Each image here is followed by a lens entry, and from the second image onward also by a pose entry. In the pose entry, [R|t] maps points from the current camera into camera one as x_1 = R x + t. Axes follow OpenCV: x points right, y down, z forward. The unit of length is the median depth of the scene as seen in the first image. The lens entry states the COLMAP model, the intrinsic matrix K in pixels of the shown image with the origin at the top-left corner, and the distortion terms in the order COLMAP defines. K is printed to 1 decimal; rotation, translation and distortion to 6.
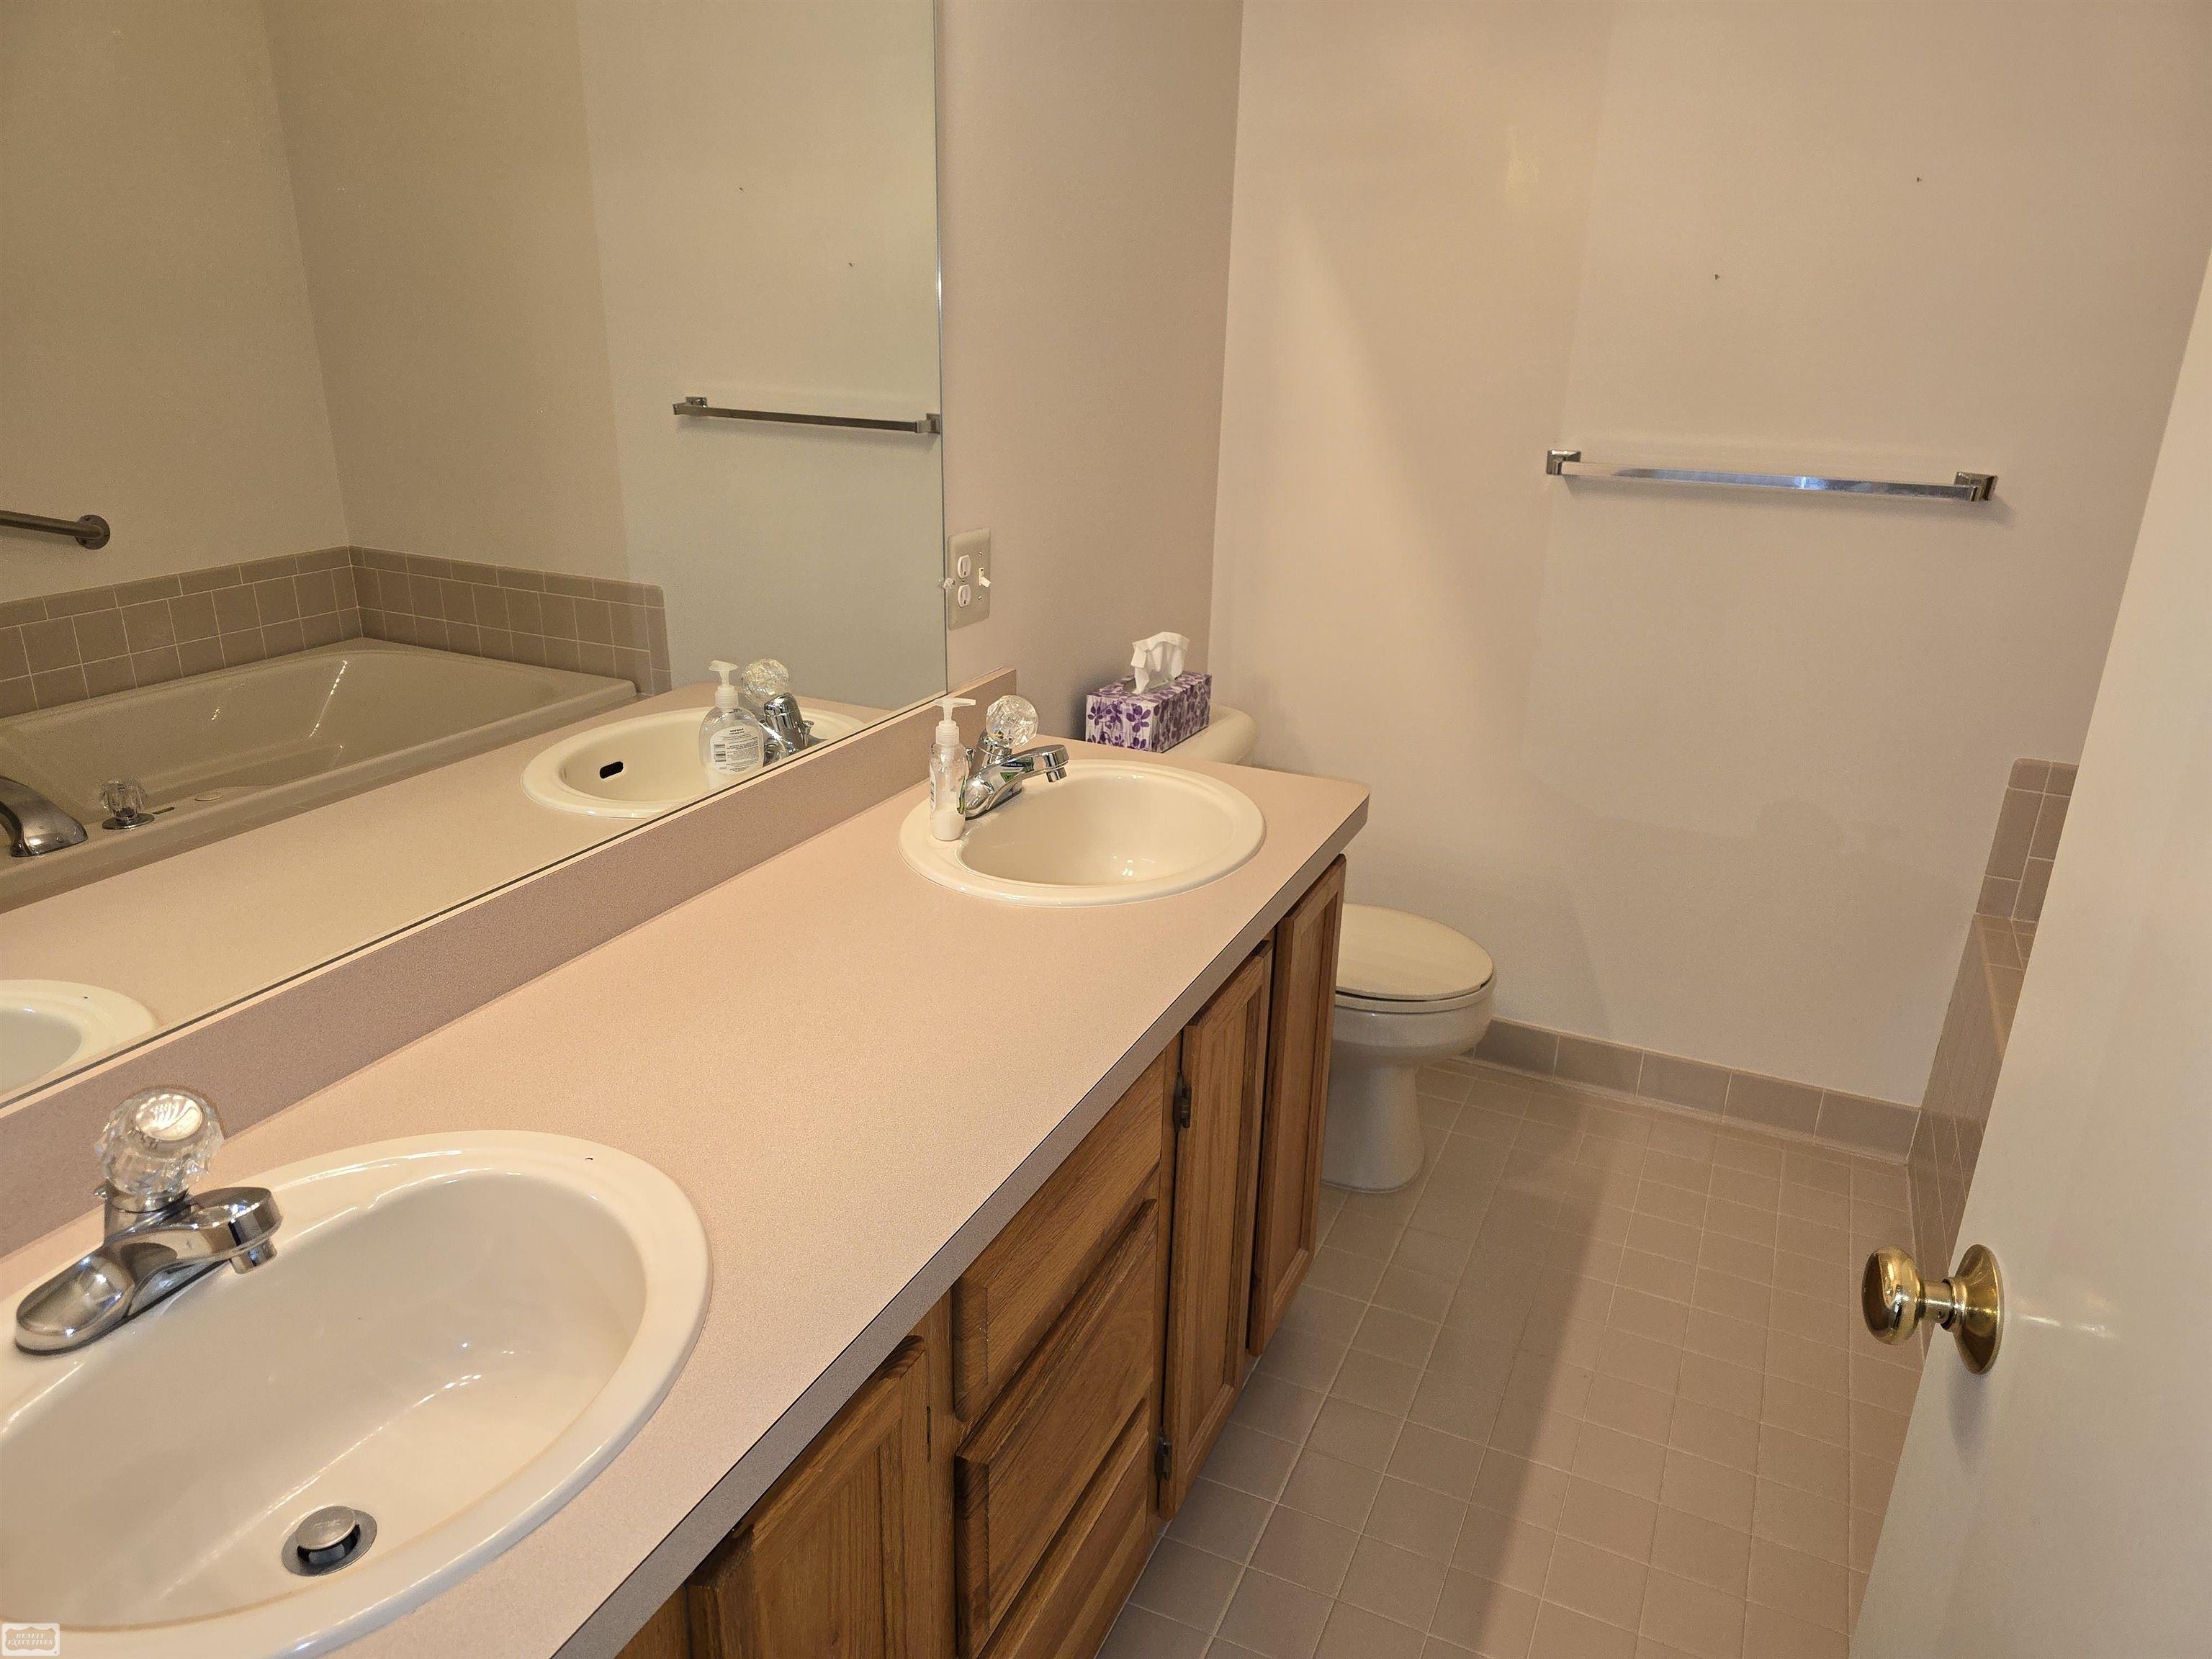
lens RADIAL K [[1480.3, 0, 1104.7], [0, 1480.3, 808.7], [0, 0, 1]] dist [0.081562, -0.072718]
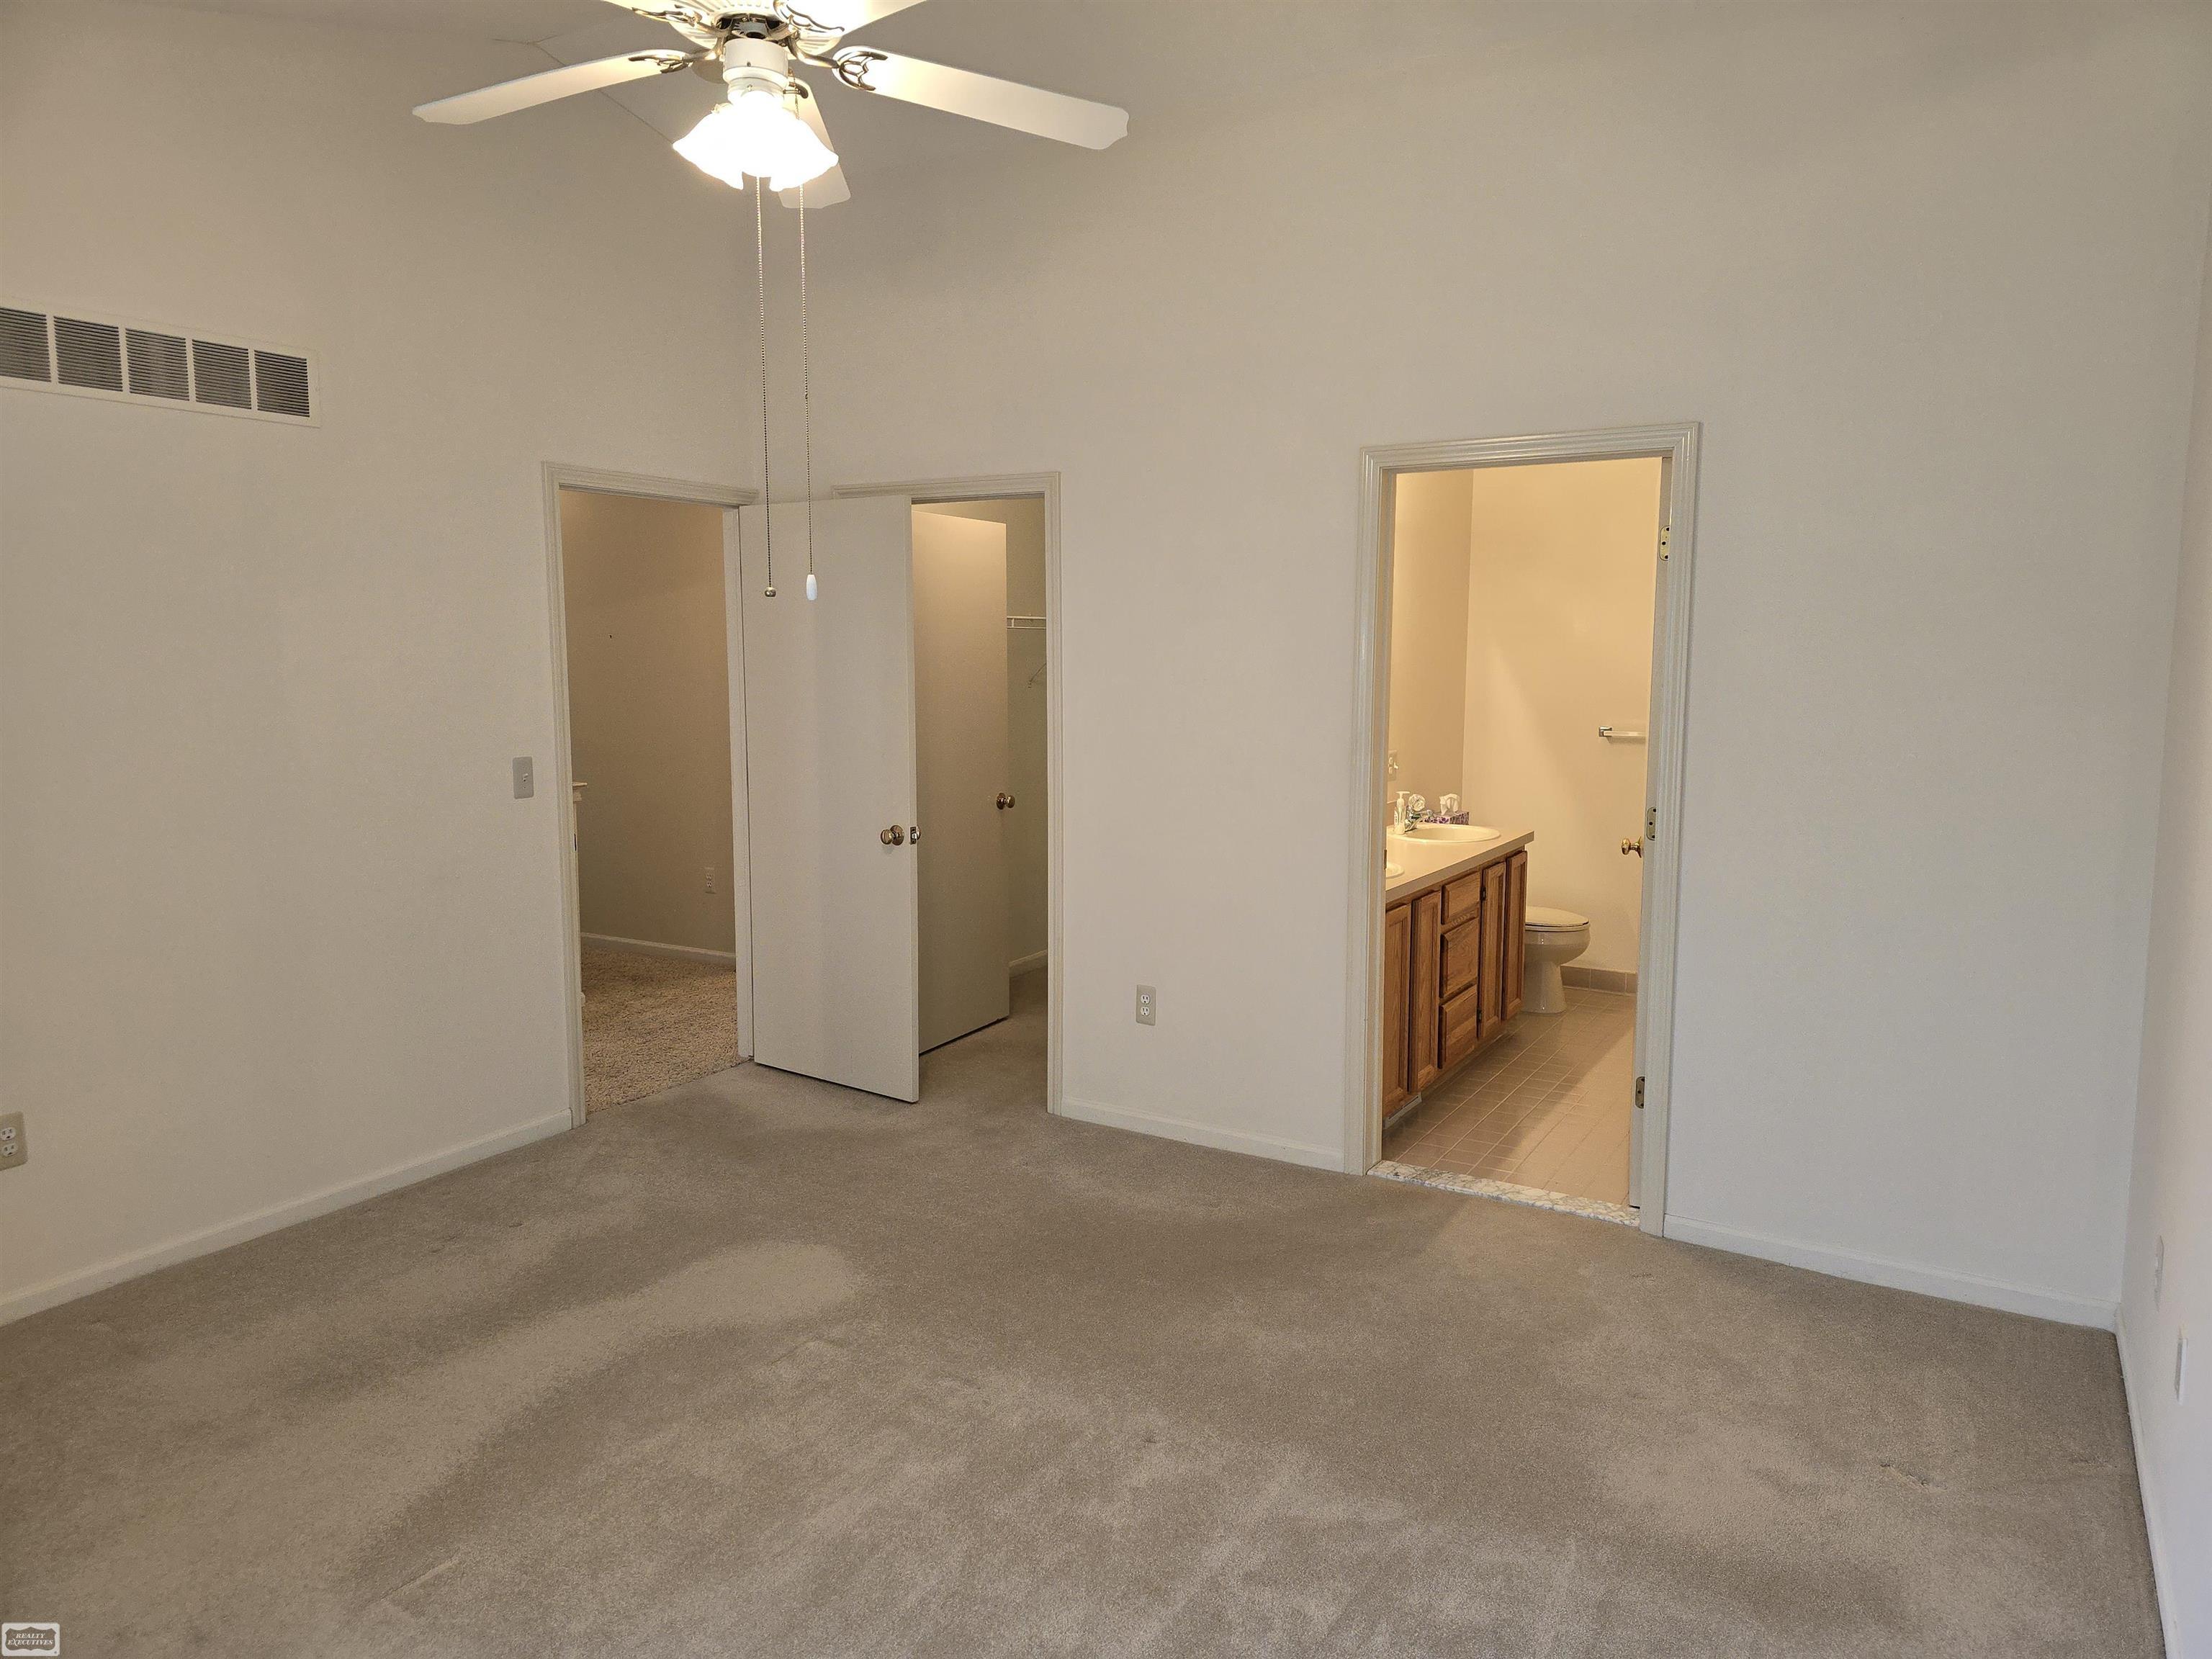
lens RADIAL K [[1480.3, 0, 1104.7], [0, 1480.3, 808.7], [0, 0, 1]] dist [0.081562, -0.072718]
pose [[0.994303, -0.016948, -0.105234, -0.314099], [-0.008091, 0.972428, -0.233062, 0.564123], [0.106282, 0.232586, 0.966751, -1.730265]]
